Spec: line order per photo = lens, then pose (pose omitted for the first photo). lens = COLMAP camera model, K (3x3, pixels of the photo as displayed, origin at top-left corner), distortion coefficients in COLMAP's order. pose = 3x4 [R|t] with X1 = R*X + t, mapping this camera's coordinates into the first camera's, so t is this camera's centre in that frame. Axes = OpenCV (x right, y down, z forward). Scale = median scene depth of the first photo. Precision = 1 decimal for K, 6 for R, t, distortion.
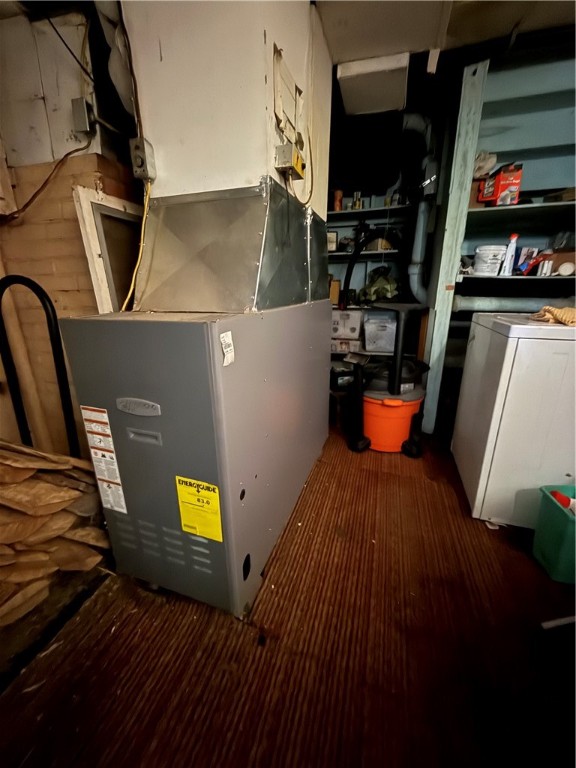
lens RADIAL K [[306.7, 0, 288.0], [0, 306.7, 384.0], [0, 0, 1]] dist [-0.000142, -0.000082]
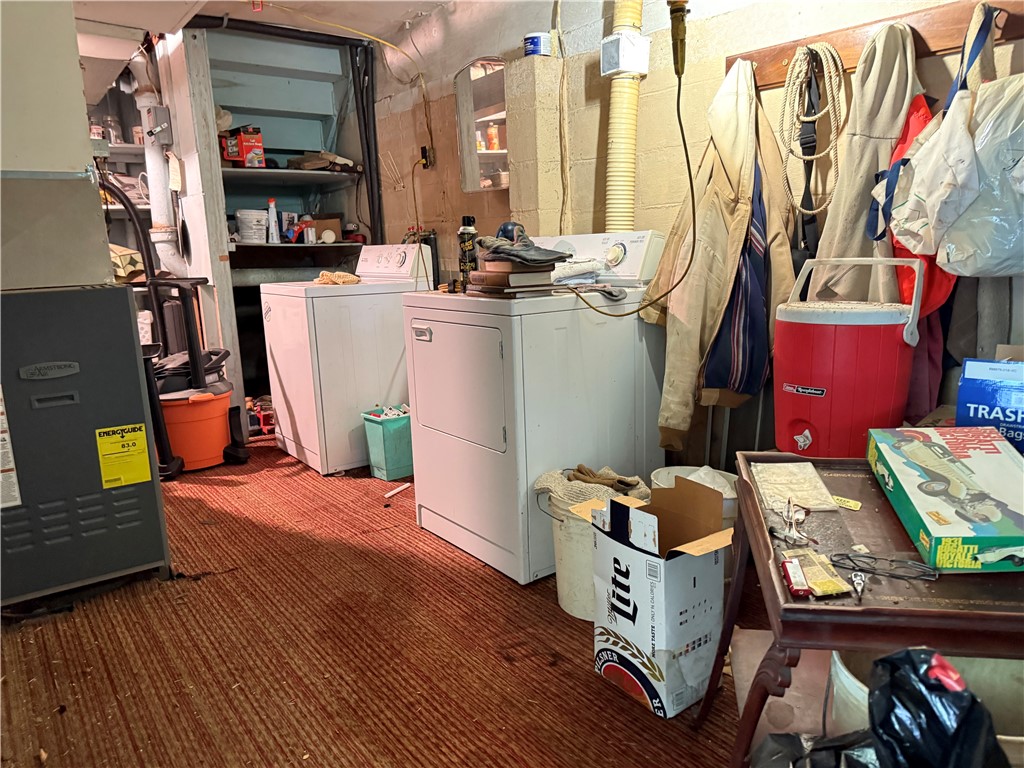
lens RADIAL K [[714.1, 0, 512.0], [0, 714.1, 384.0], [0, 0, 1]] dist [0.002361, -0.001473]
pose [[0.583252, -0.168429, 0.794637, -0.620394], [0.272504, 0.962147, 0.003921, 0.222692], [-0.765218, 0.214255, 0.607072, -0.710715]]
